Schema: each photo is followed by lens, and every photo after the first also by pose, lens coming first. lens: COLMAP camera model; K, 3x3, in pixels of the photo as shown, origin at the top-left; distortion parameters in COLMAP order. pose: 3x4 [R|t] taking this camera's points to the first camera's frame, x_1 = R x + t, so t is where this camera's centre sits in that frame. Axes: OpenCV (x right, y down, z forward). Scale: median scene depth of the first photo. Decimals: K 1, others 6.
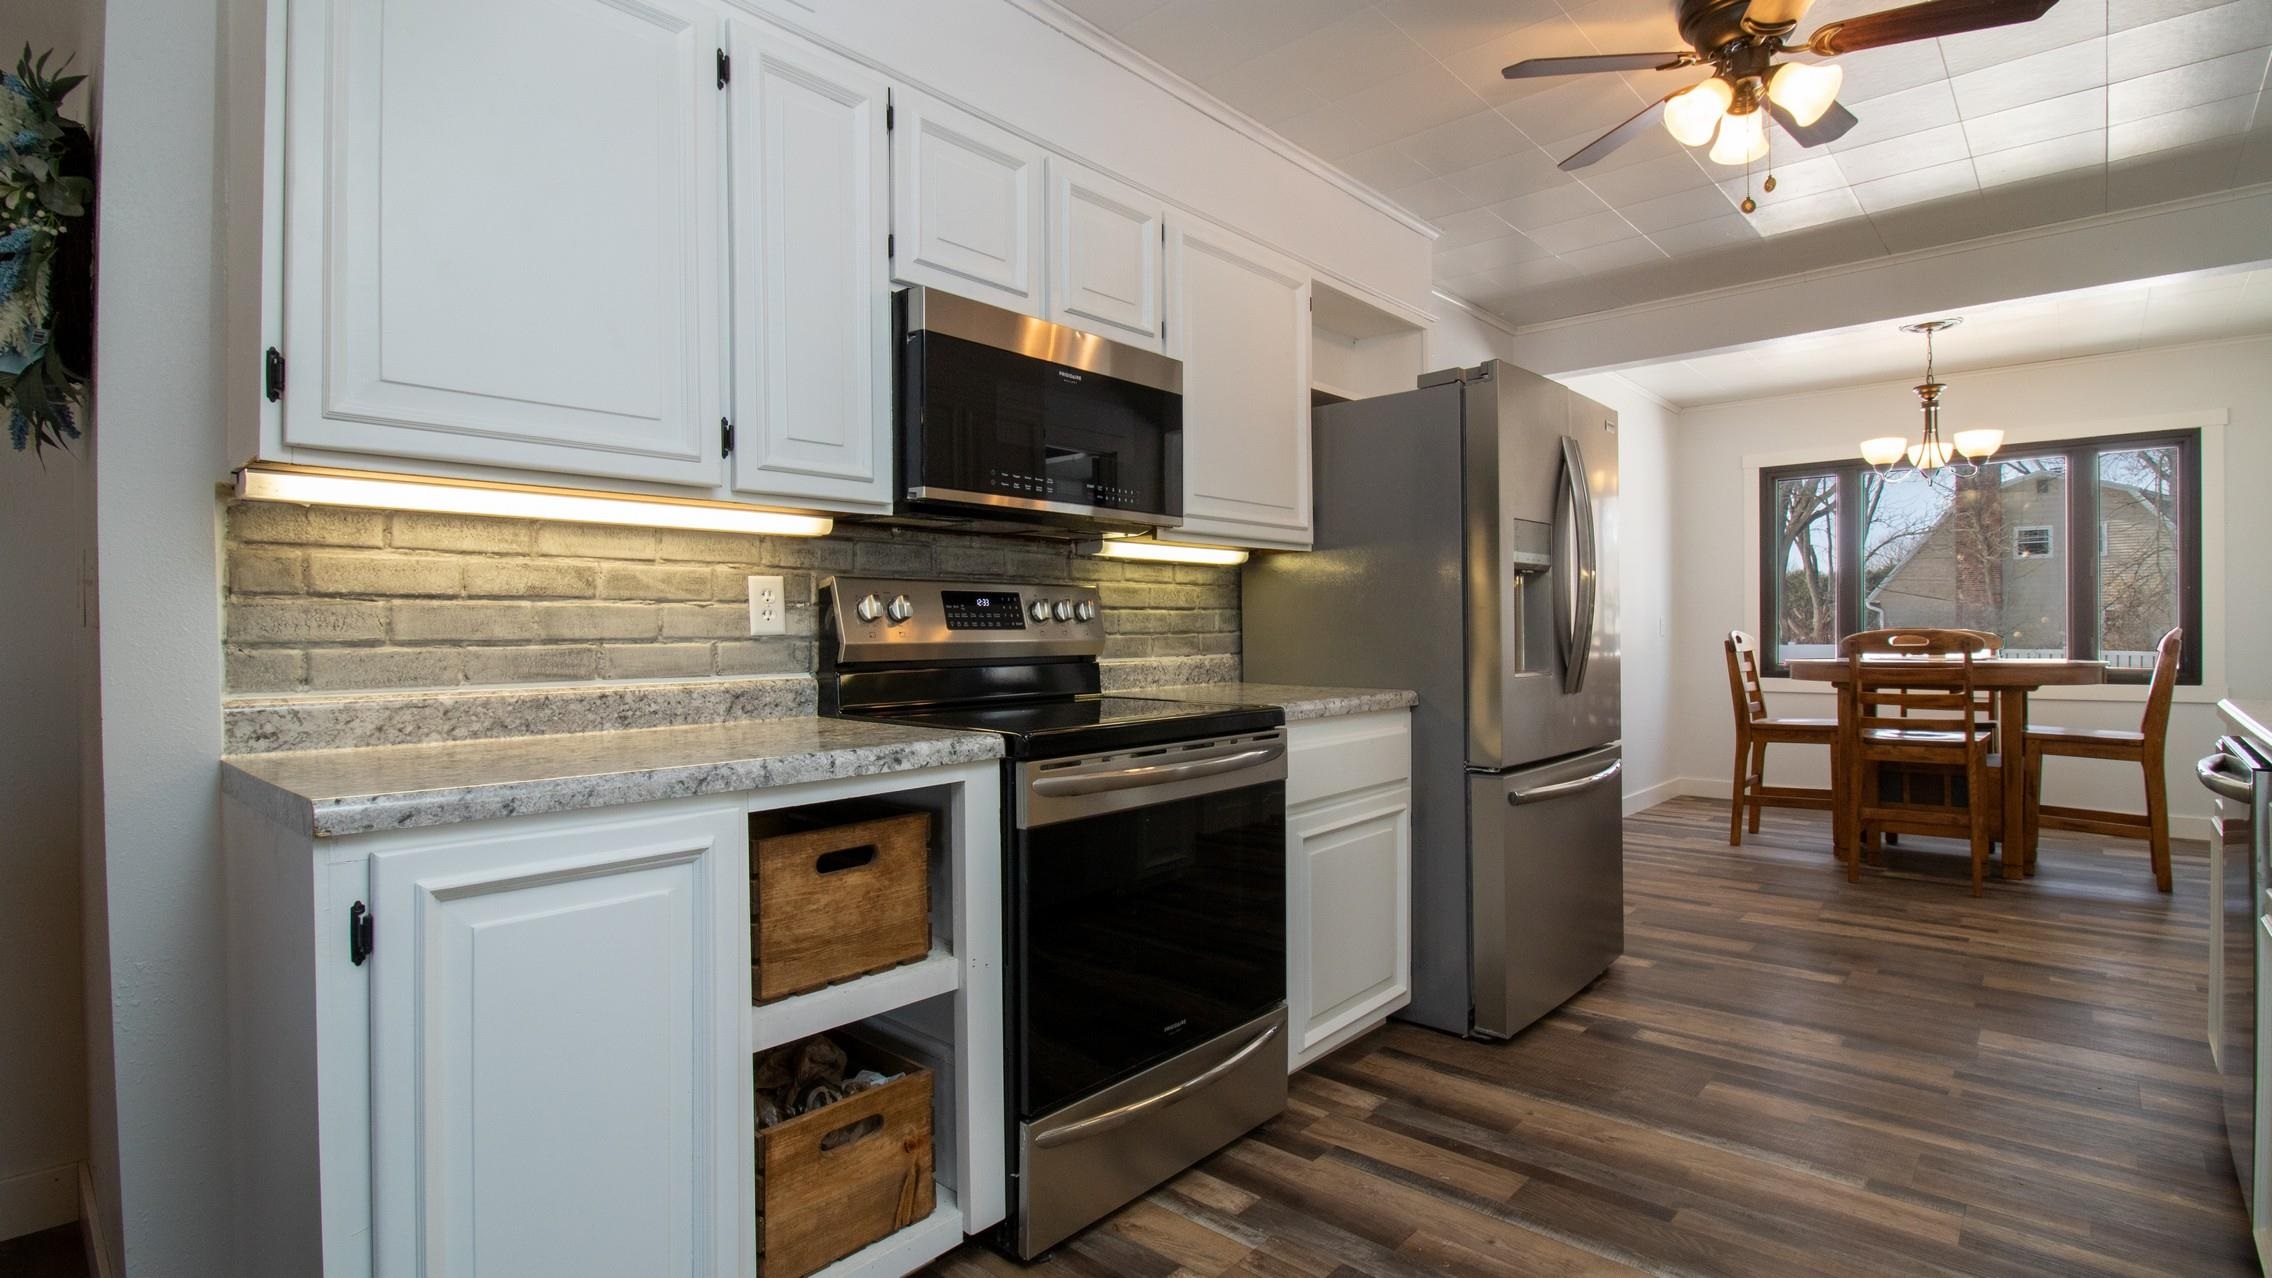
lens RADIAL K [[1060.9, 0, 1154.2], [0, 1060.9, 636.6], [0, 0, 1]] dist [0.005910, -0.015726]
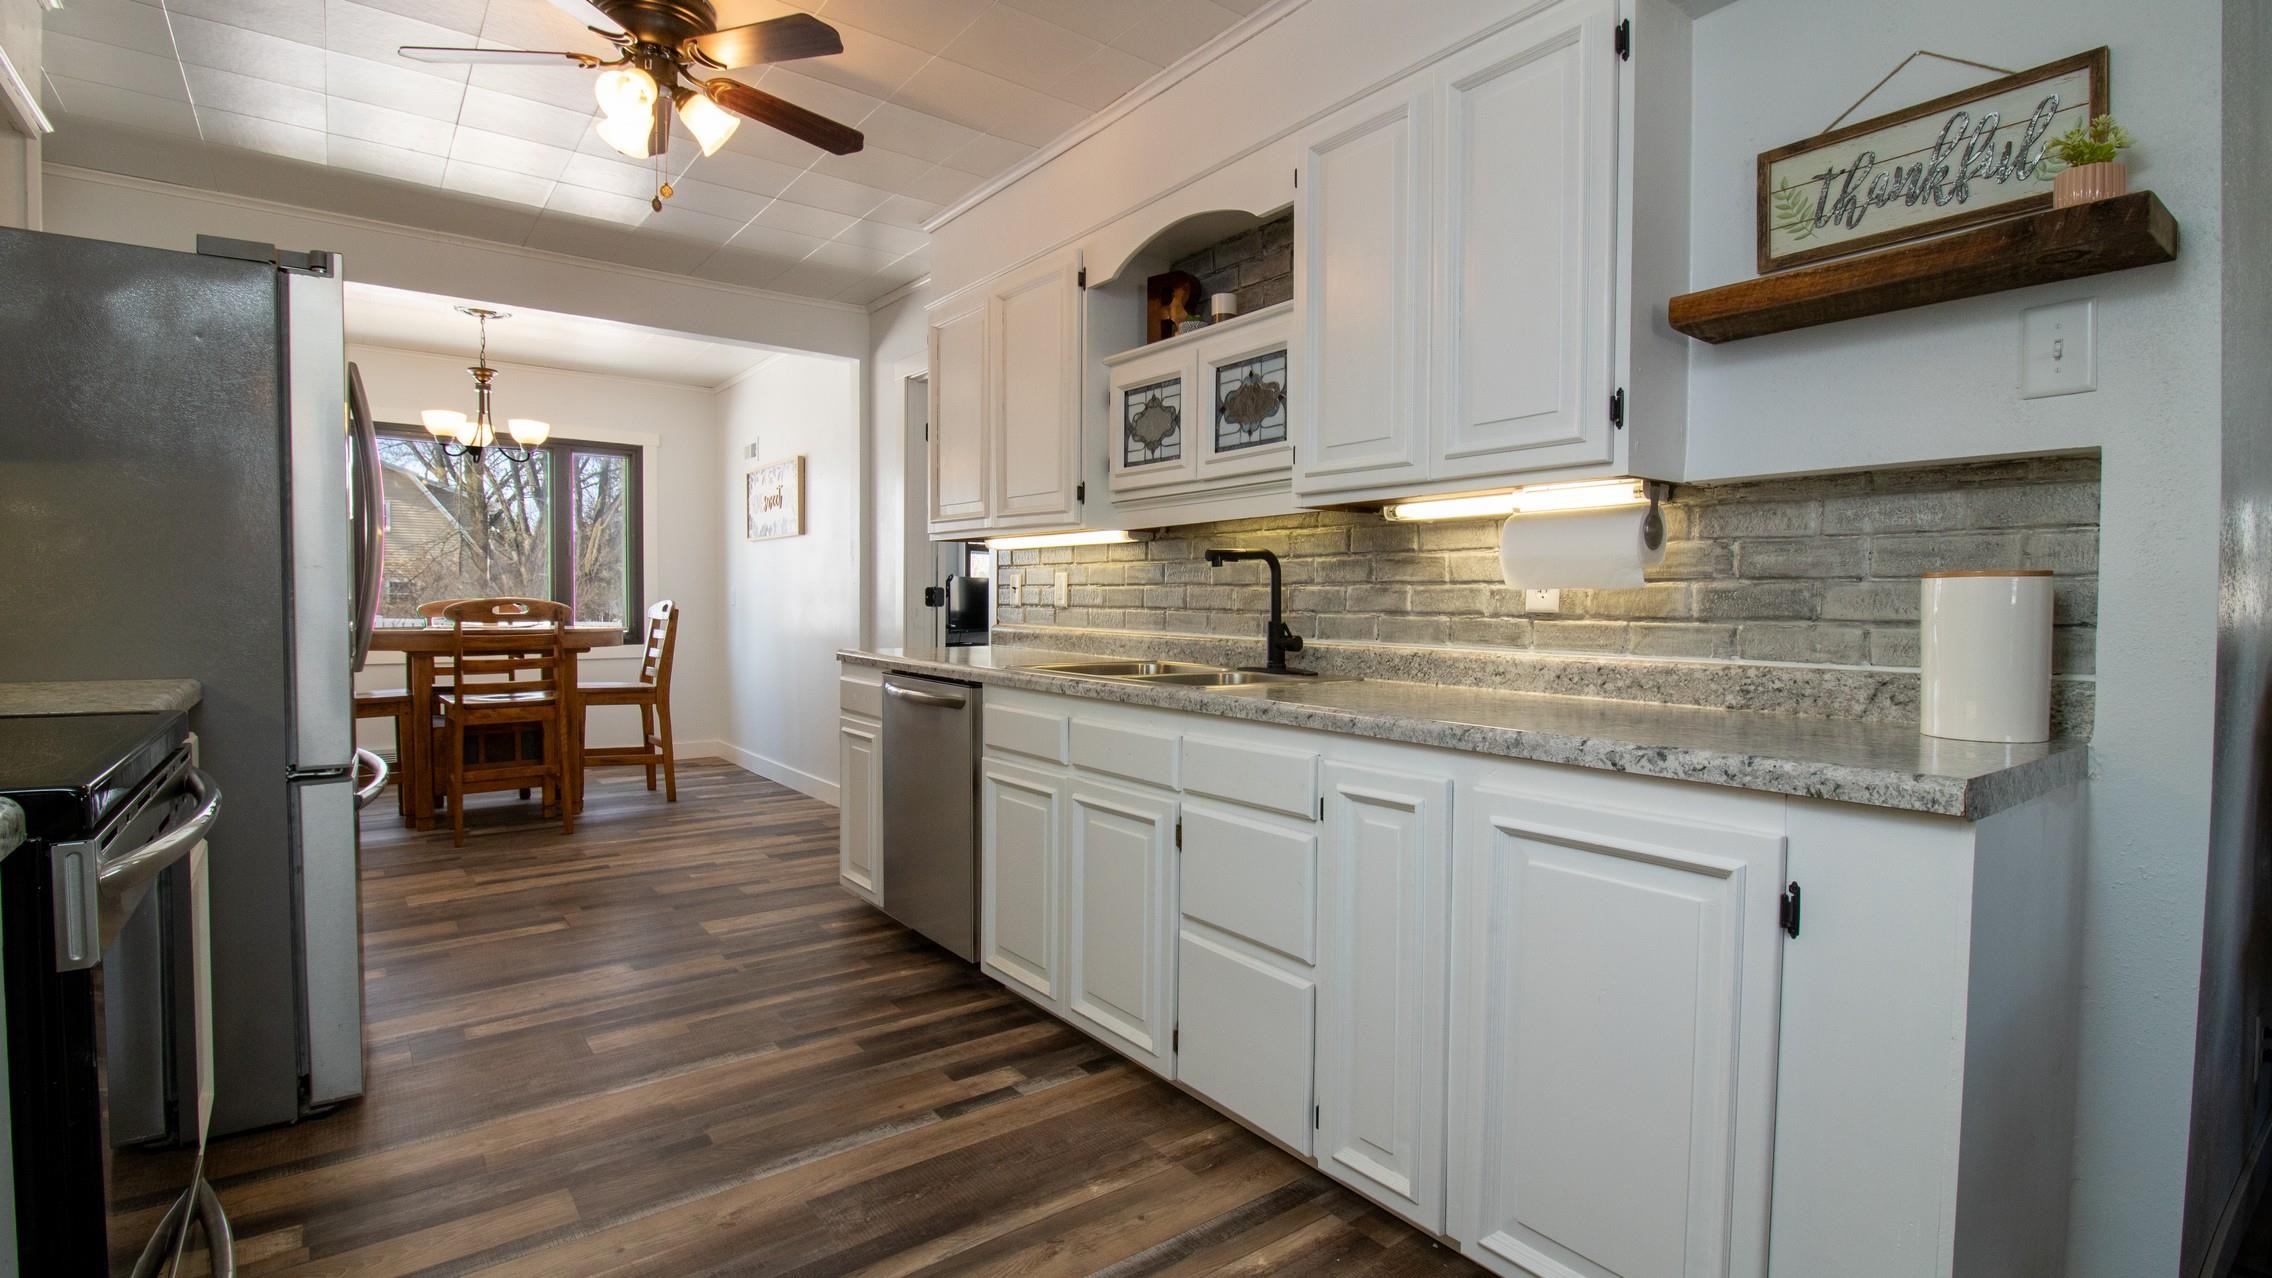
lens RADIAL K [[1060.9, 0, 1154.2], [0, 1060.9, 636.6], [0, 0, 1]] dist [0.005910, -0.015726]
pose [[0.186019, -0.023822, 0.982257, -0.215788], [-0.005782, 0.999662, 0.025339, 0.000147], [-0.982529, -0.010393, 0.185818, 0.156802]]
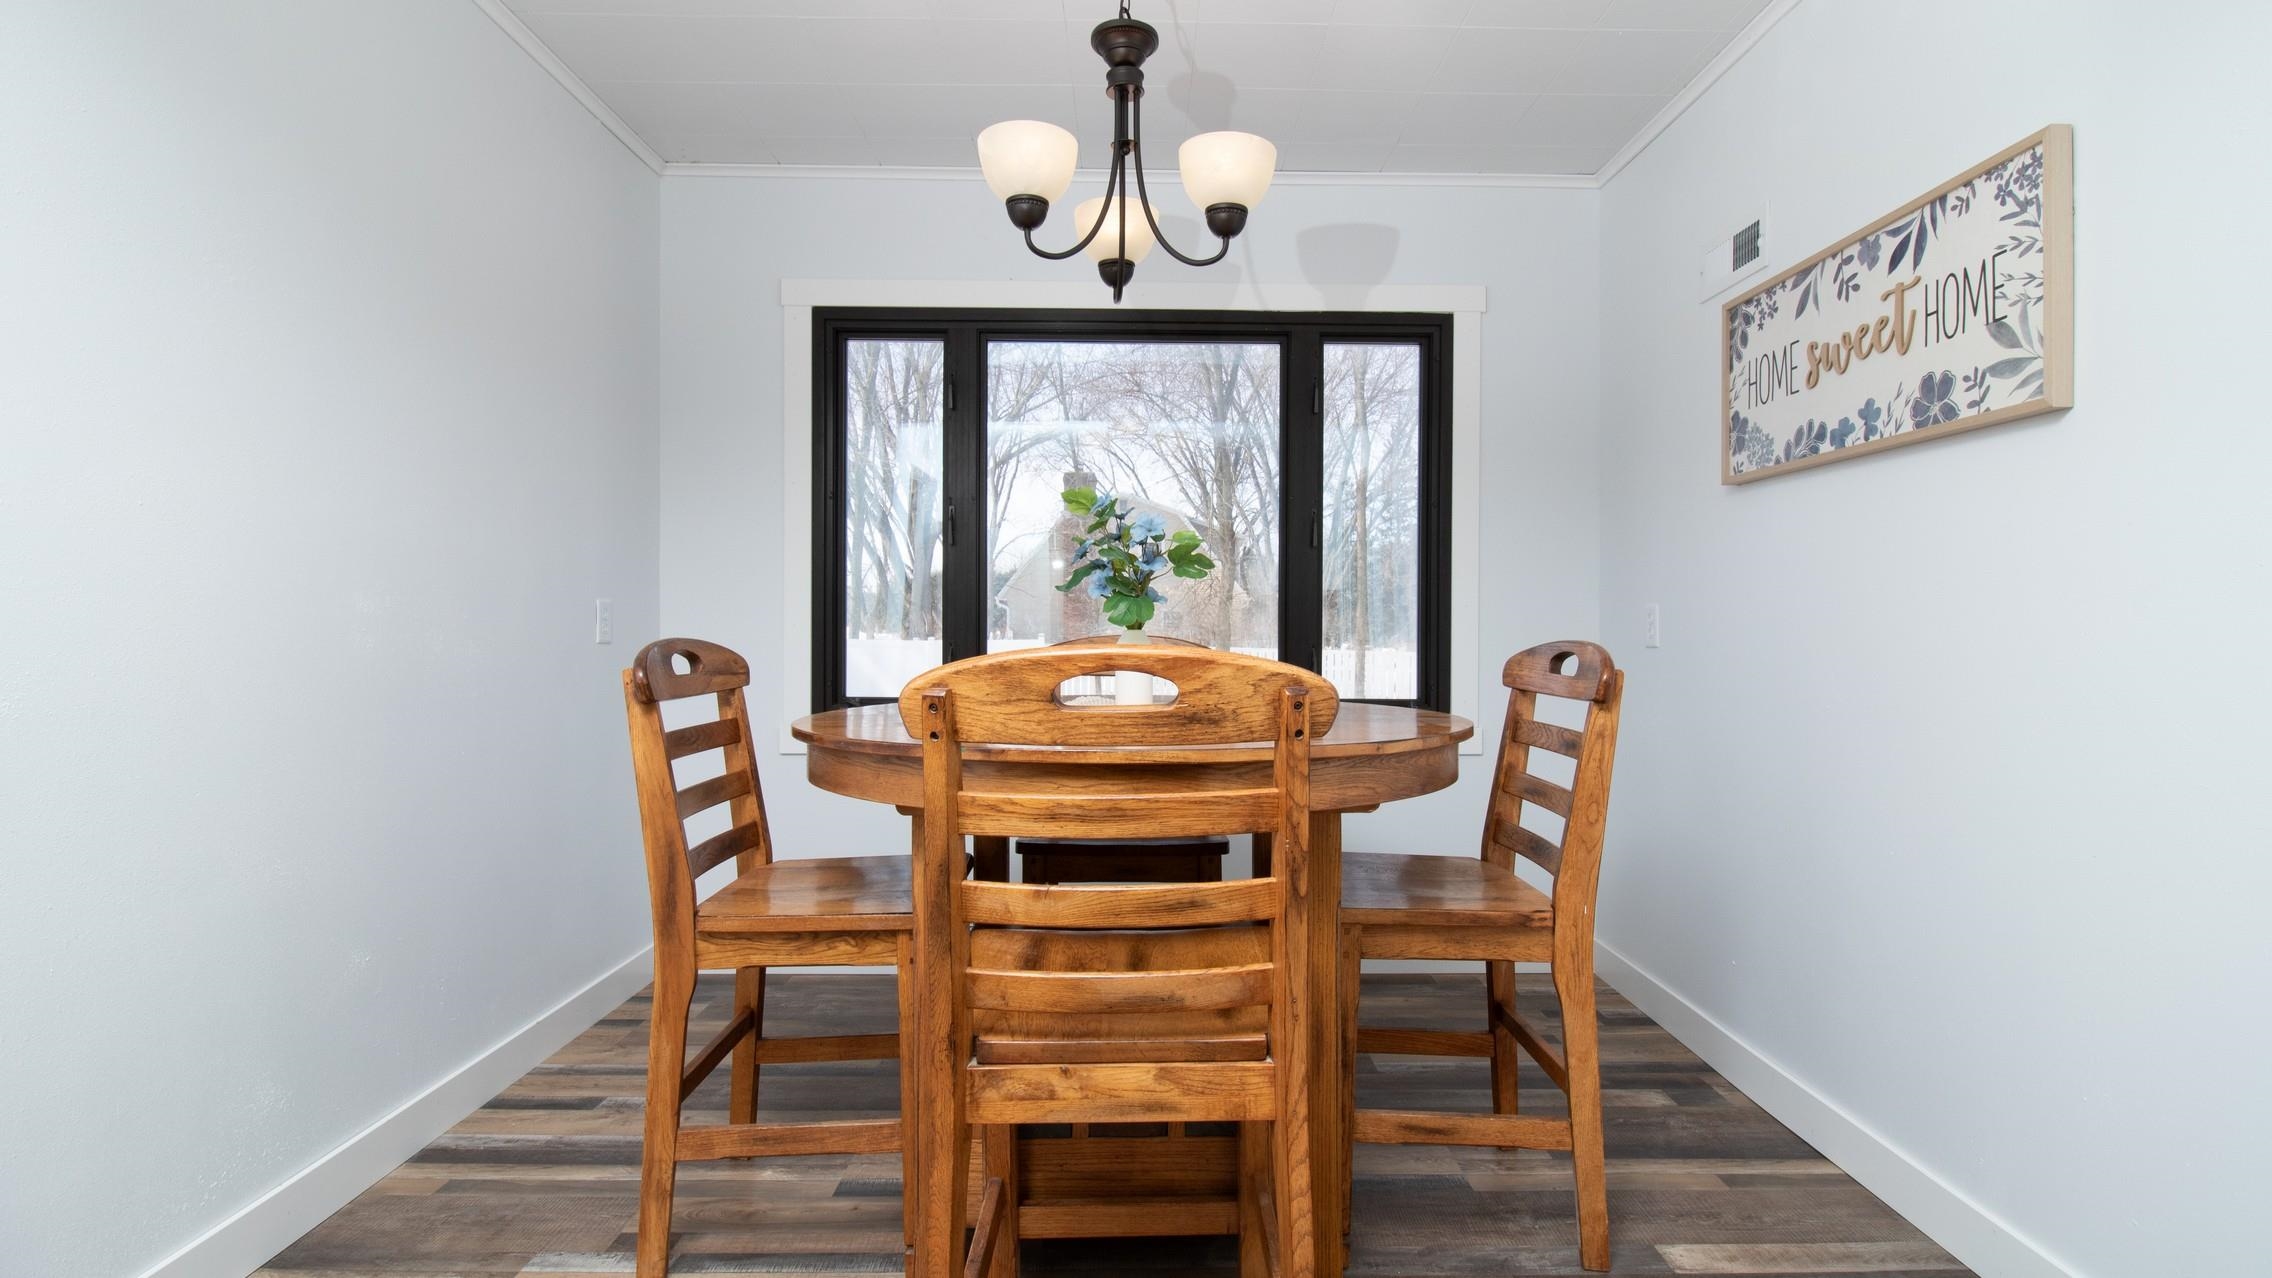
lens RADIAL K [[1060.9, 0, 1154.2], [0, 1060.9, 636.6], [0, 0, 1]] dist [0.005910, -0.015726]
pose [[0.739046, 0.004068, 0.673643, 0.521574], [-0.010225, 0.999934, 0.005180, -0.009162], [-0.673578, -0.010717, 0.739039, 0.772703]]
